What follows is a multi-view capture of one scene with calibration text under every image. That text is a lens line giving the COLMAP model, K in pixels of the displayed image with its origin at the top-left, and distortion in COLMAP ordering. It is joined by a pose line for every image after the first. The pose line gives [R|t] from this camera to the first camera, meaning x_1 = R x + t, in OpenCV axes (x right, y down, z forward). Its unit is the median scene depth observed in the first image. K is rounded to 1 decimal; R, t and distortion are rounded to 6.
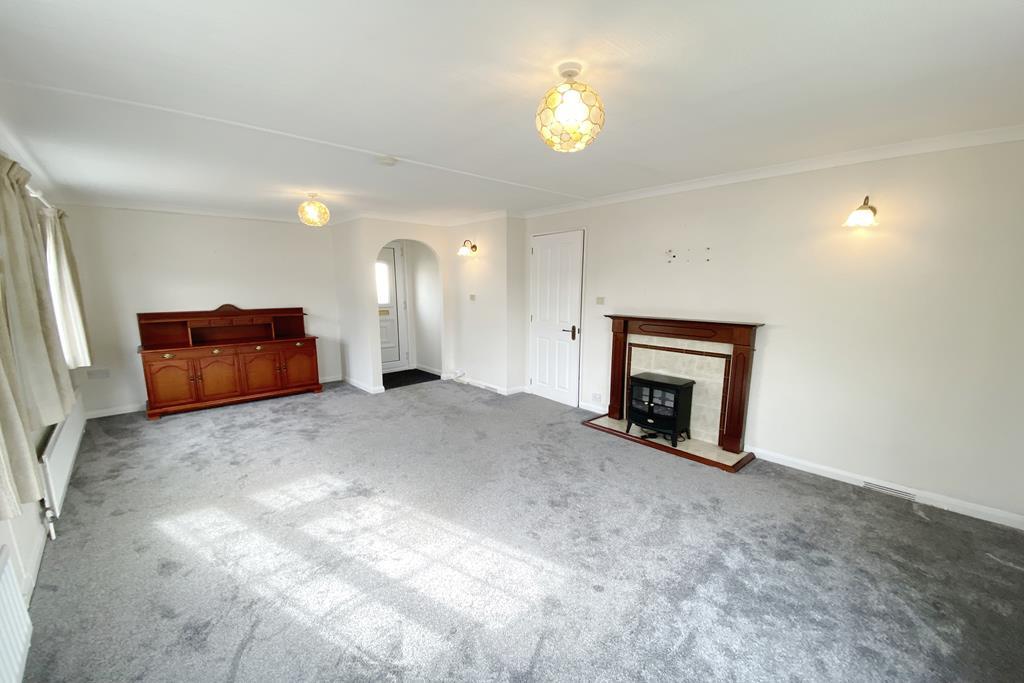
lens RADIAL K [[424.9, 0, 509.4], [0, 424.9, 332.3], [0, 0, 1]] dist [0.037817, -0.000361]
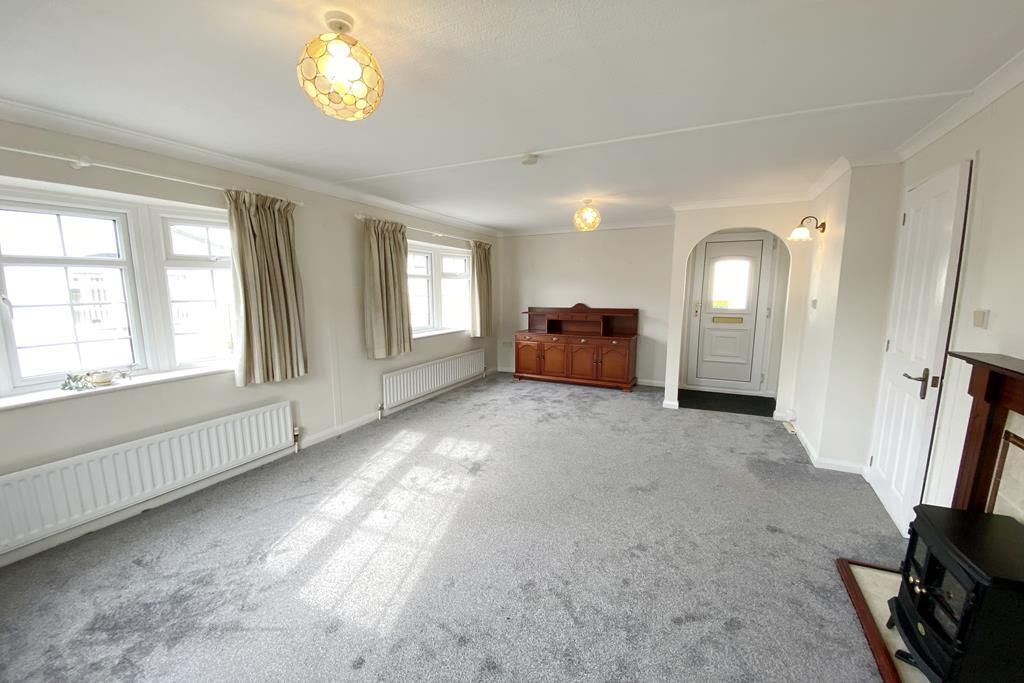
lens RADIAL K [[424.9, 0, 509.4], [0, 424.9, 332.3], [0, 0, 1]] dist [0.037817, -0.000361]
pose [[0.374913, 0.096577, -0.922016, 0.471740], [-0.107197, 0.992404, 0.060361, -0.039510], [0.920841, 0.076208, 0.382418, 0.437049]]
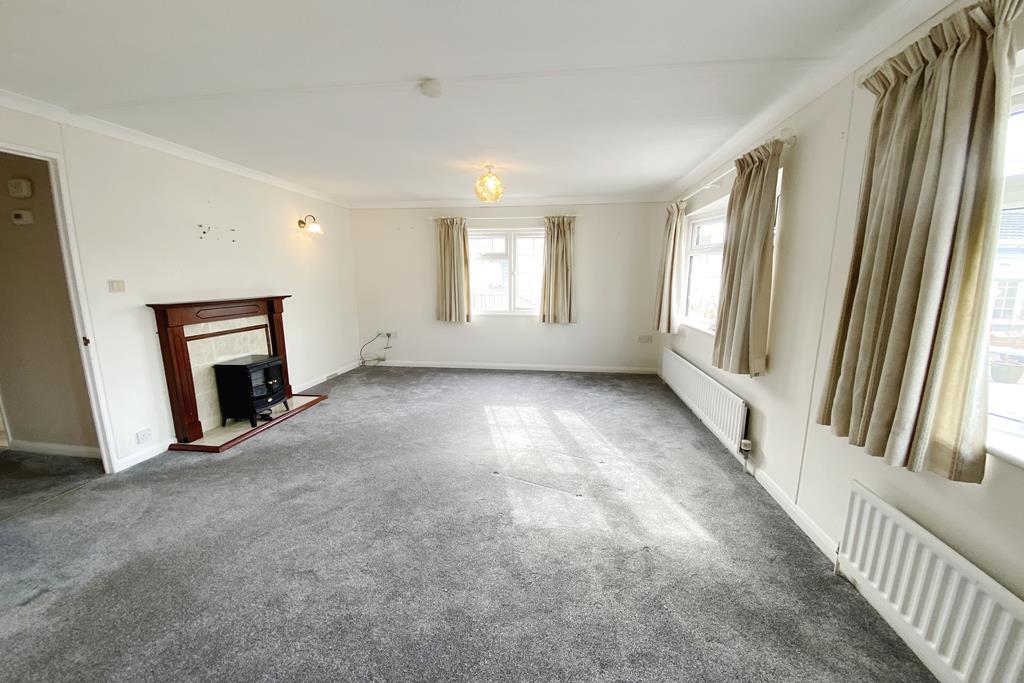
lens RADIAL K [[386.6, 0, 512.0], [0, 386.6, 341.5], [0, 0, 1]] dist [0.000222, -0.000052]
pose [[-0.654165, -0.122163, 0.746421, -0.638002], [0.093764, 0.966159, 0.240302, -0.082018], [-0.750518, 0.227184, -0.620573, 0.997221]]
